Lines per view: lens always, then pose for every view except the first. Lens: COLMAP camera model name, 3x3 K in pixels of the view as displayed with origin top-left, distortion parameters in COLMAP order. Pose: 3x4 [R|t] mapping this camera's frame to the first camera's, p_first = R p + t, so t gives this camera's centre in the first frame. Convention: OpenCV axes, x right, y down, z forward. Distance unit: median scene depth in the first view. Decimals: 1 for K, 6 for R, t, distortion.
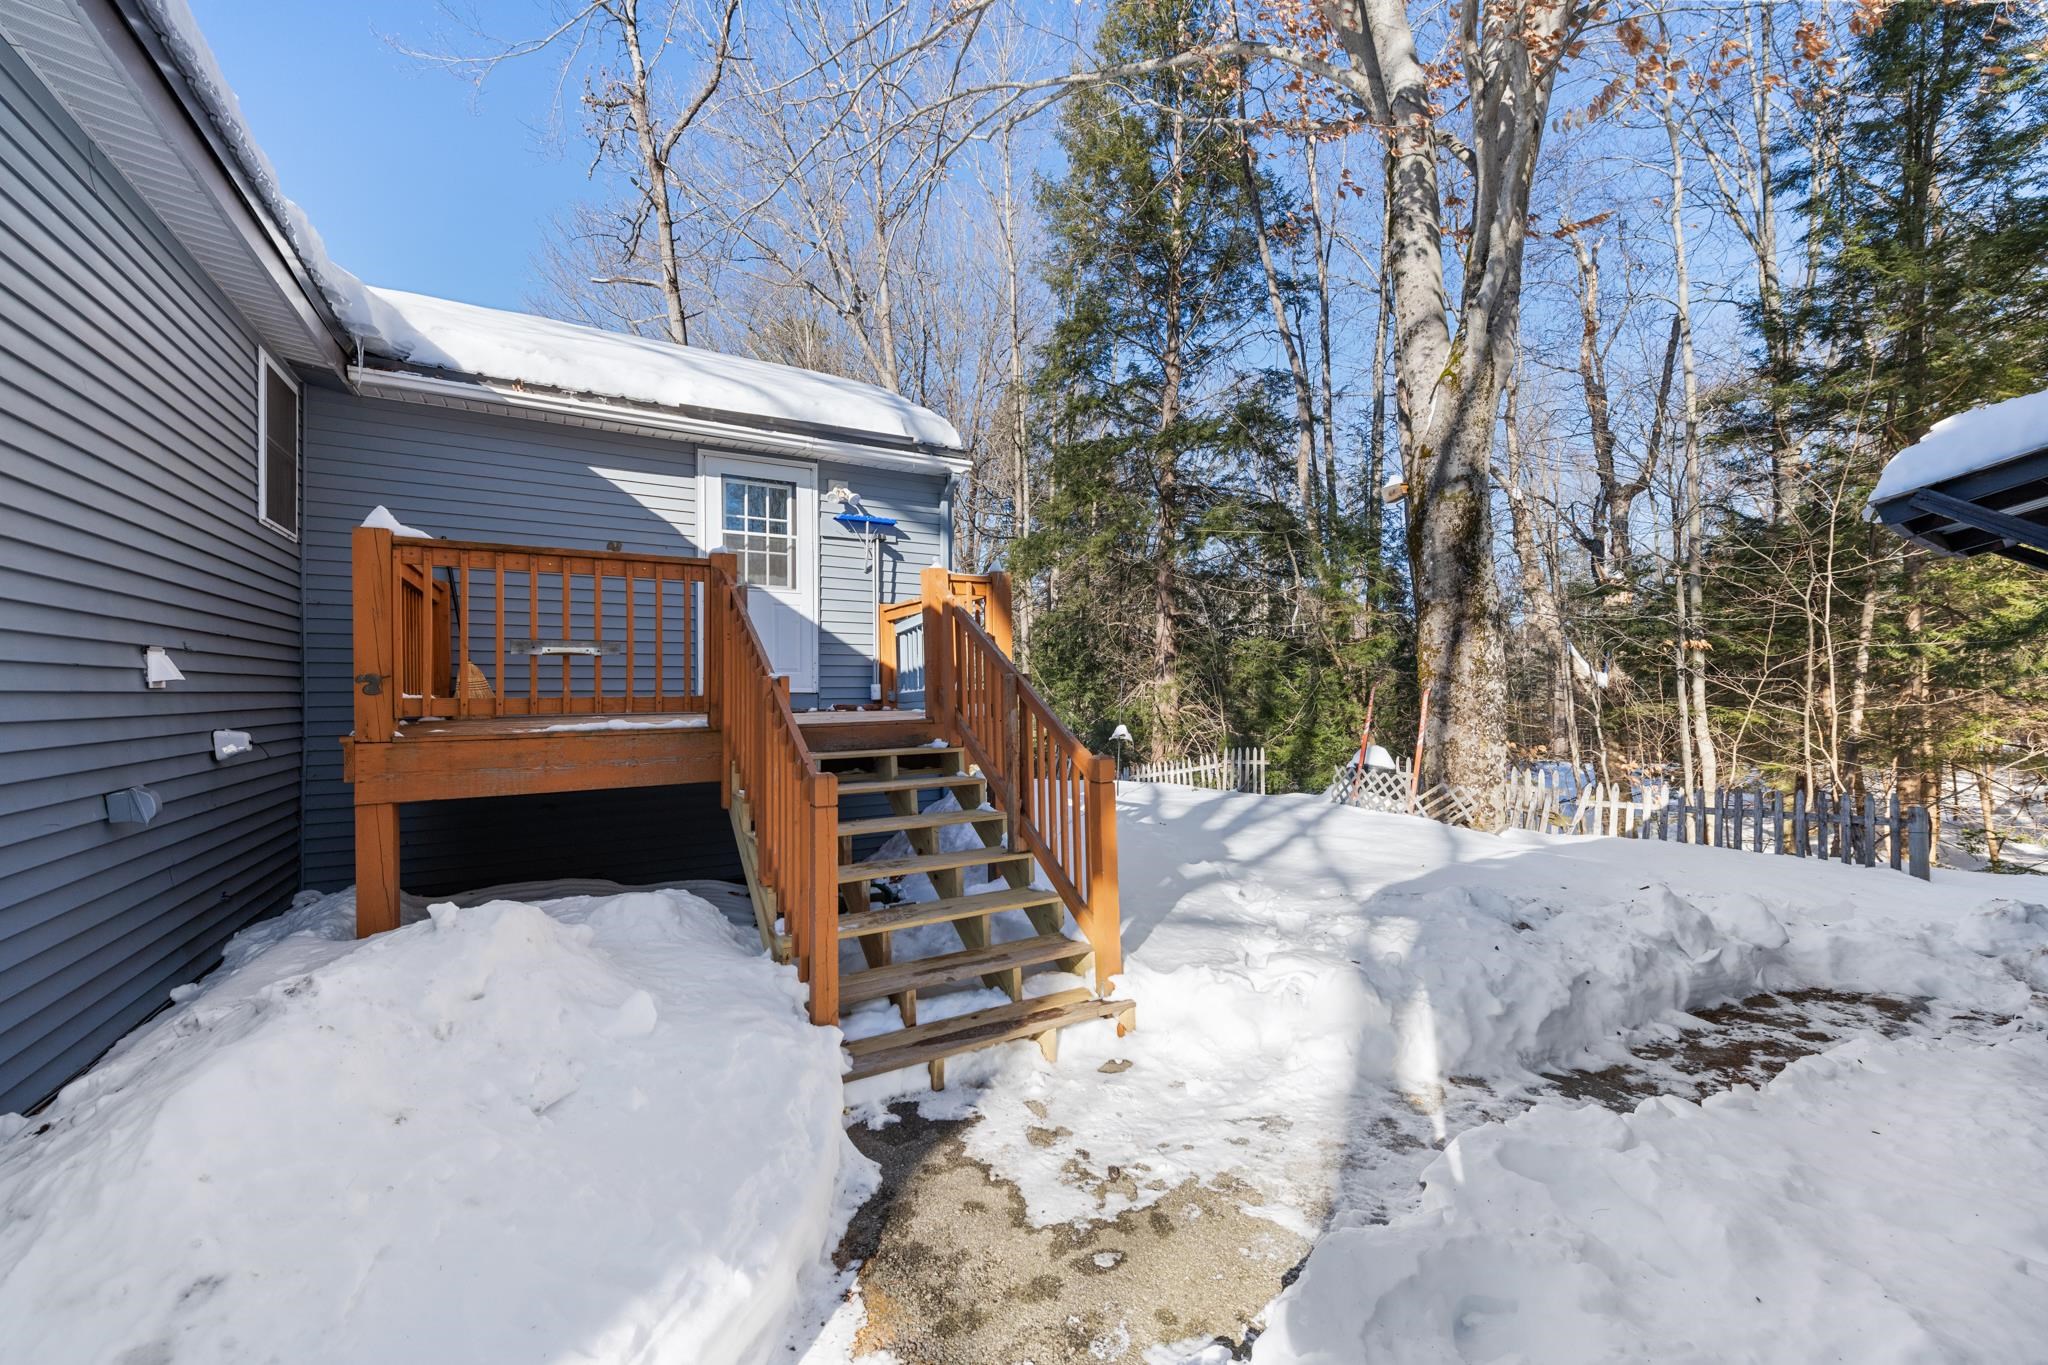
lens RADIAL K [[833.2, 0, 1024.7], [0, 833.2, 691.3], [0, 0, 1]] dist [0.001006, -0.000309]
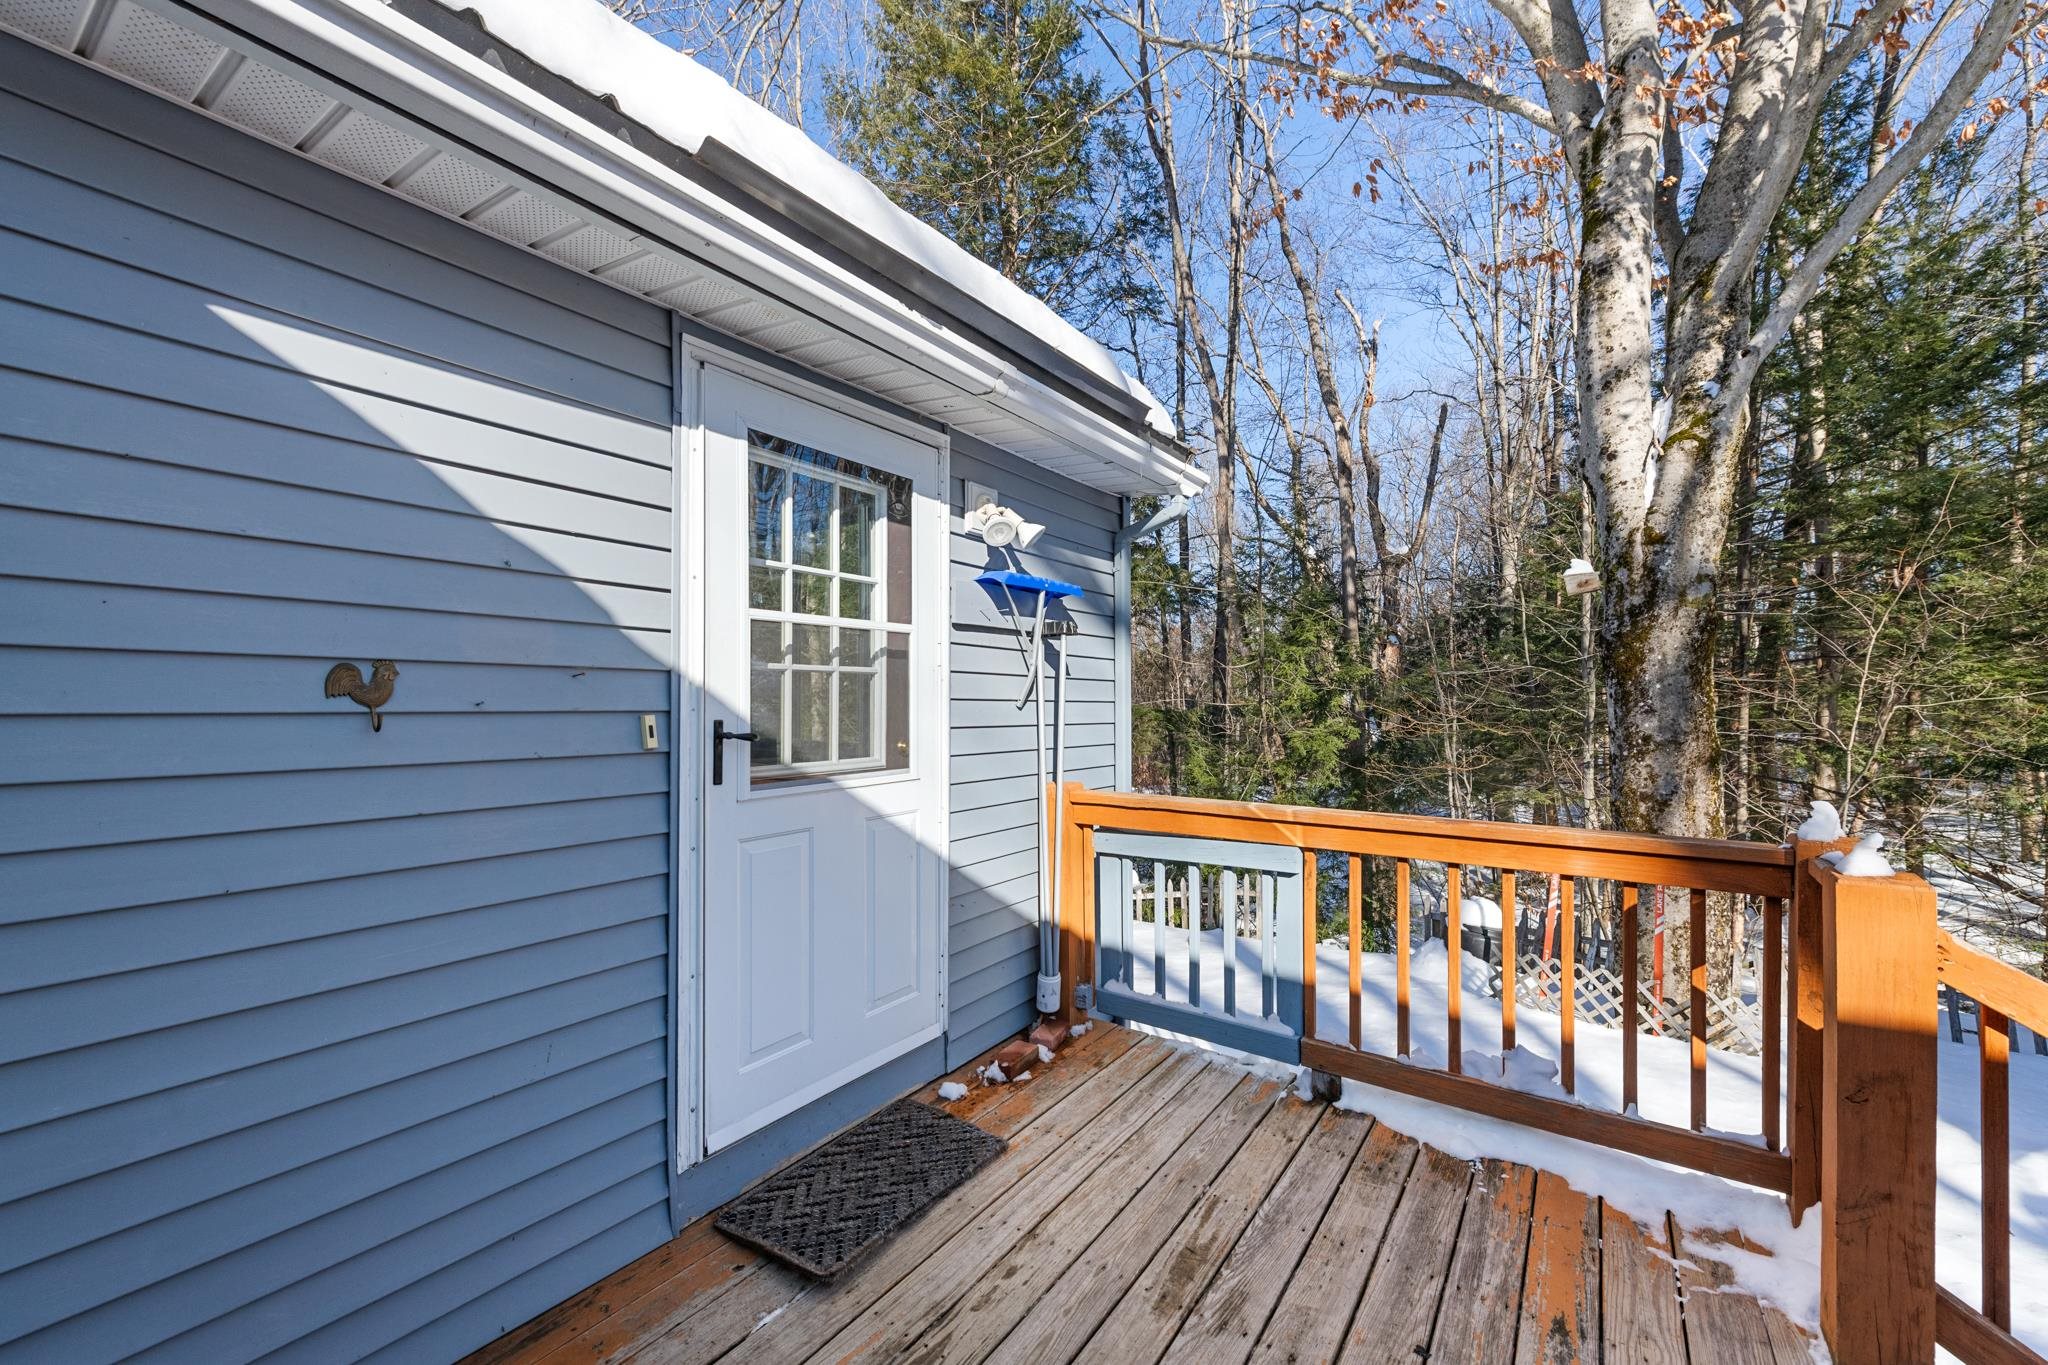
lens RADIAL K [[833.2, 0, 1024.7], [0, 833.2, 691.3], [0, 0, 1]] dist [0.001006, -0.000309]
pose [[0.890606, 0.008083, 0.454703, -0.392789], [-0.009287, 0.999957, 0.000415, -0.156892], [-0.454680, -0.004593, 0.890643, 0.643766]]
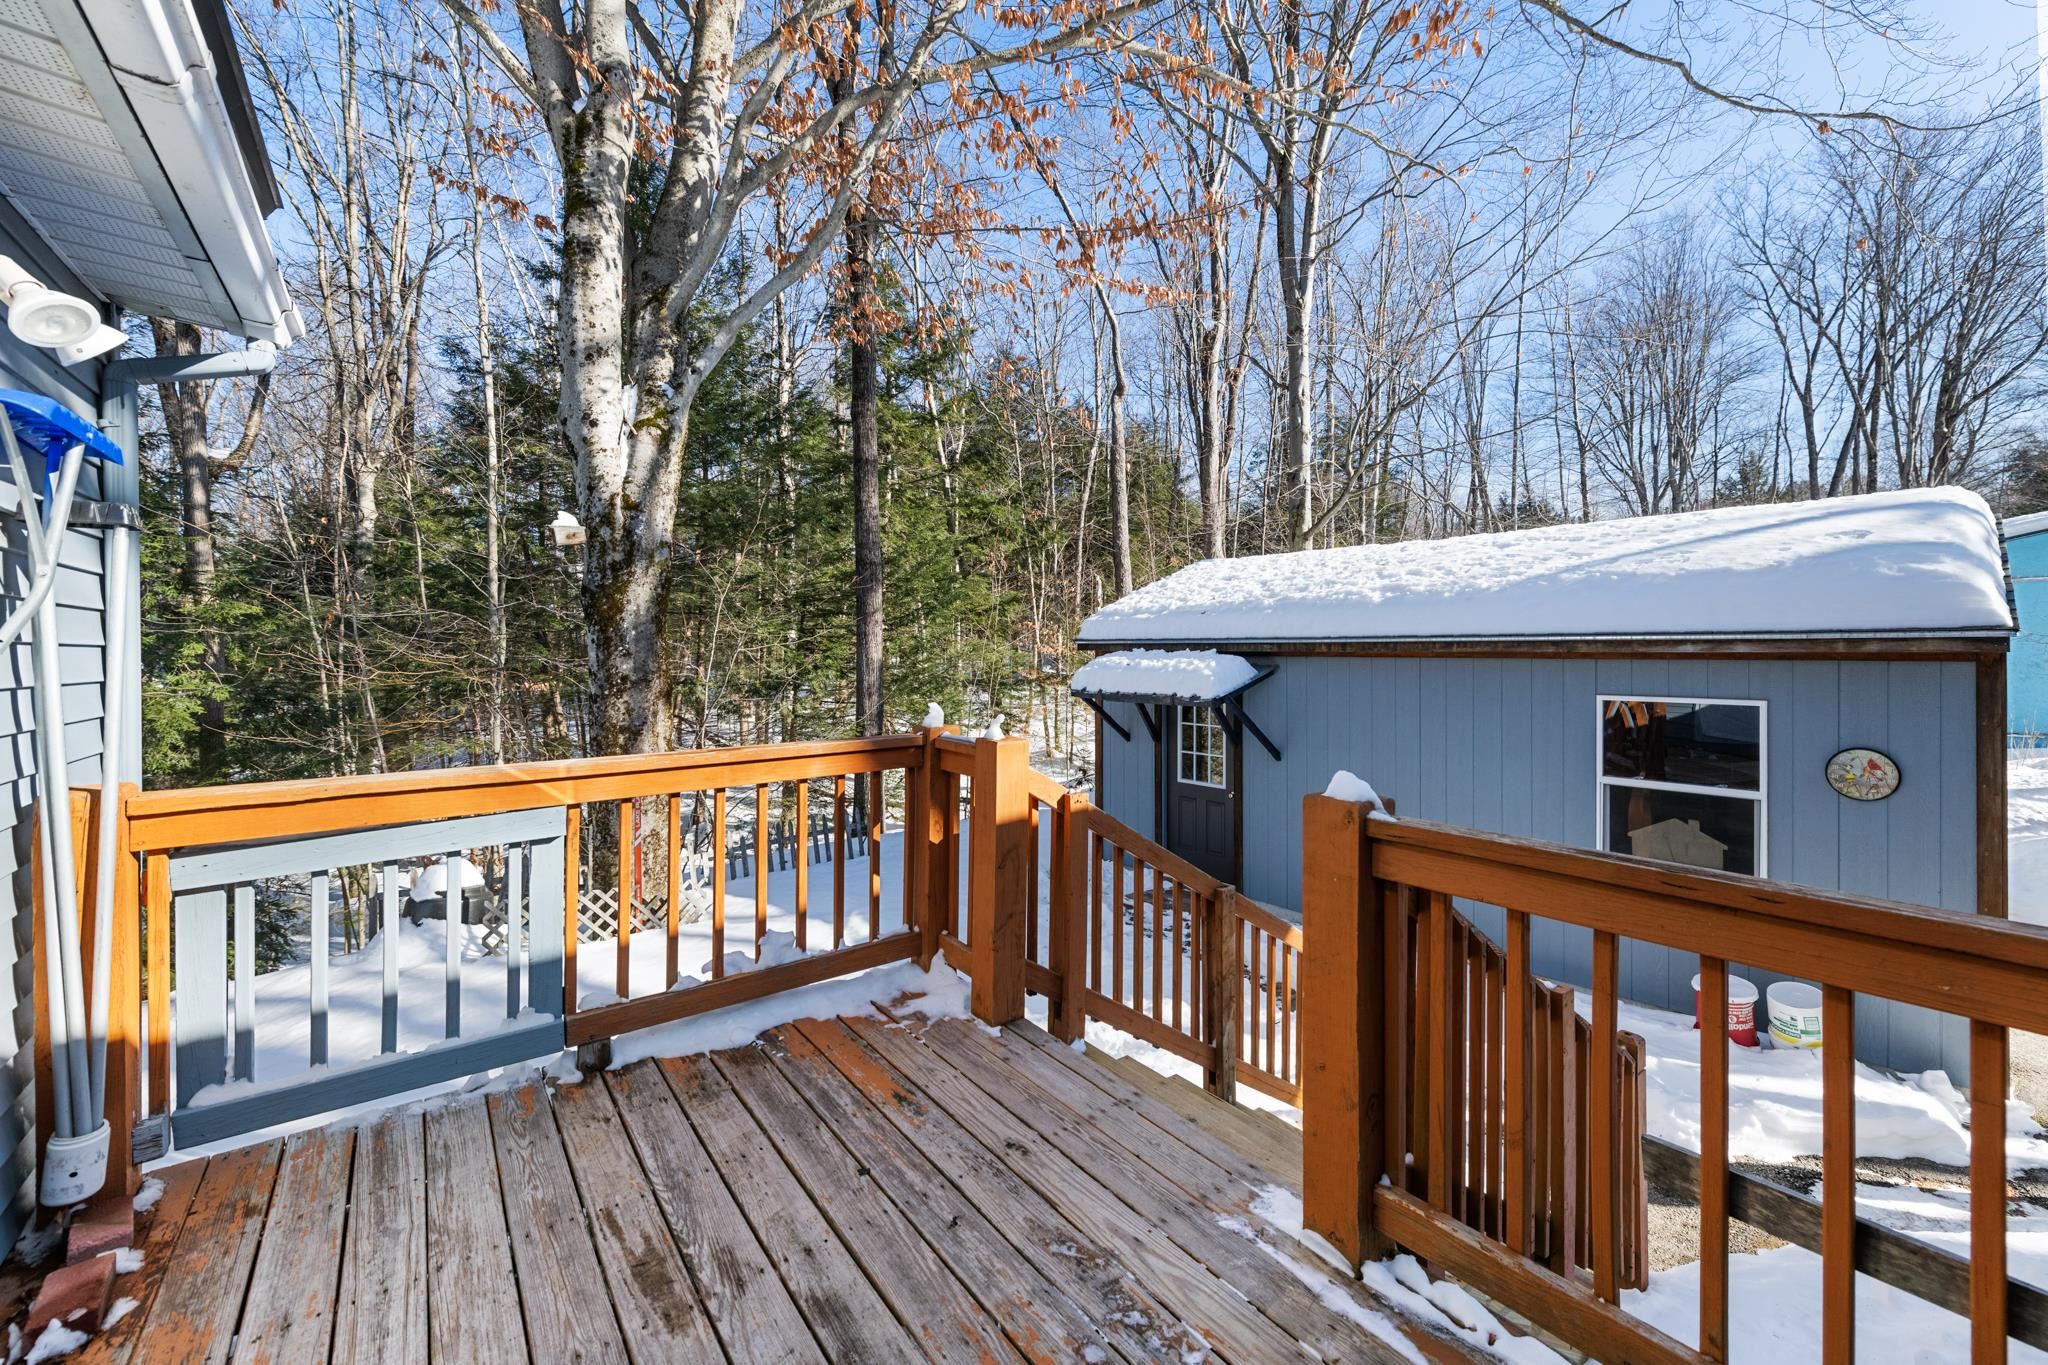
lens RADIAL K [[796.1, 0, 1087.4], [0, 796.1, 646.0], [0, 0, 1]] dist [0.001777, -0.000705]
pose [[-0.204654, 0.002368, 0.978832, -0.461768], [-0.007493, 0.999964, -0.003985, -0.152759], [-0.978806, -0.008150, -0.204629, 0.768916]]
